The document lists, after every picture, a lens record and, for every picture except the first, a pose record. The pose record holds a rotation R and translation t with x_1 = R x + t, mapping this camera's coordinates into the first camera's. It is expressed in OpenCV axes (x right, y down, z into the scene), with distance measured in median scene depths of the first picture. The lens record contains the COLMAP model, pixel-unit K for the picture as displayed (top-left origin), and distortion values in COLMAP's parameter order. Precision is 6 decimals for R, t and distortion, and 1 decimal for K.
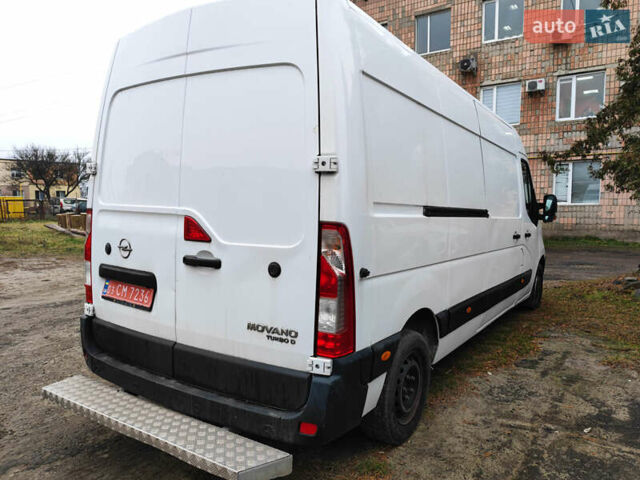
lens RADIAL K [[455.3, 0, 320.0], [0, 455.3, 240.0], [0, 0, 1]] dist [0.038697, -0.002448]
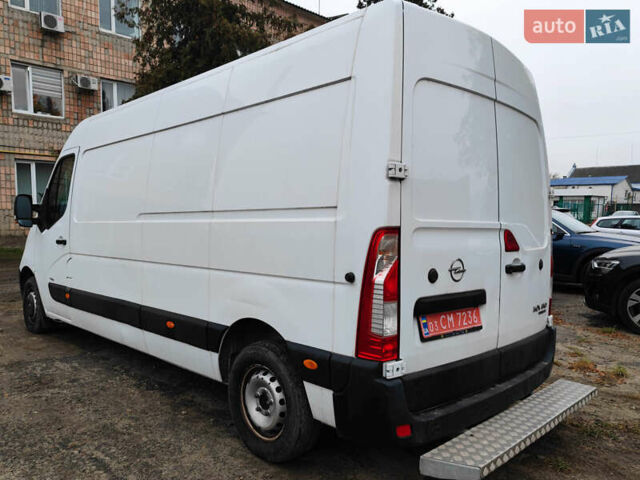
lens RADIAL K [[508.4, 0, 320.0], [0, 508.4, 240.0], [0, 0, 1]] dist [0.052715, 0.002737]
pose [[0.201123, -0.053787, 0.978088, -1.435617], [0.064336, 0.997061, 0.041601, -0.097438], [-0.977451, 0.054559, 0.203992, 1.056493]]
